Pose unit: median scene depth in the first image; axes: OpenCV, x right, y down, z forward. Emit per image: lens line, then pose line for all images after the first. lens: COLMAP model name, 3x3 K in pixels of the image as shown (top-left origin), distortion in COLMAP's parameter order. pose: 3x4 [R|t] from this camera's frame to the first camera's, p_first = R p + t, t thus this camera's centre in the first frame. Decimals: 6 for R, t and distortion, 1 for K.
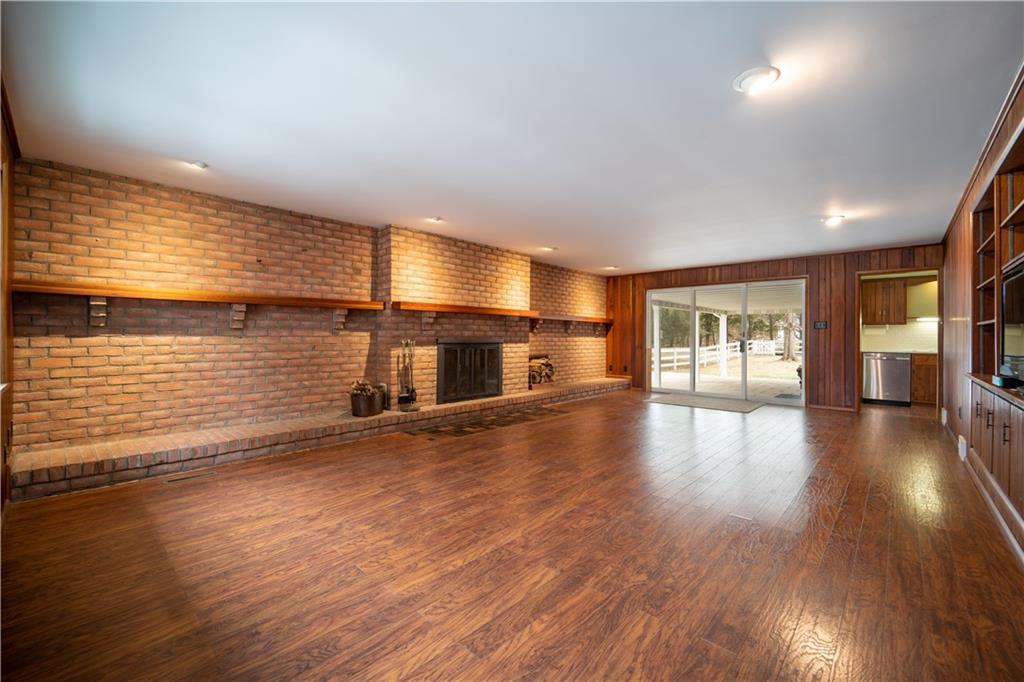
lens RADIAL K [[429.9, 0, 516.1], [0, 429.9, 334.6], [0, 0, 1]] dist [-0.020000, -0.000673]
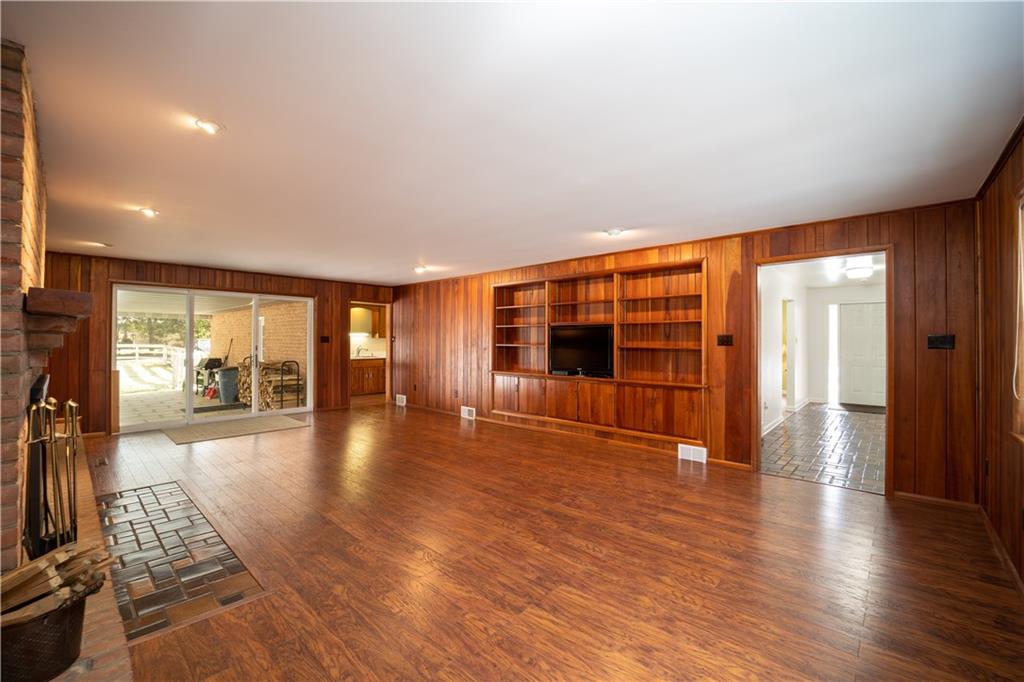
lens RADIAL K [[429.9, 0, 512.7], [0, 429.9, 337.2], [0, 0, 1]] dist [-0.020000, -0.000673]
pose [[-0.007213, -0.003839, 0.999967, -1.636286], [-0.007291, 0.999966, 0.003786, -0.124064], [-0.999947, -0.007263, -0.007241, 1.705005]]
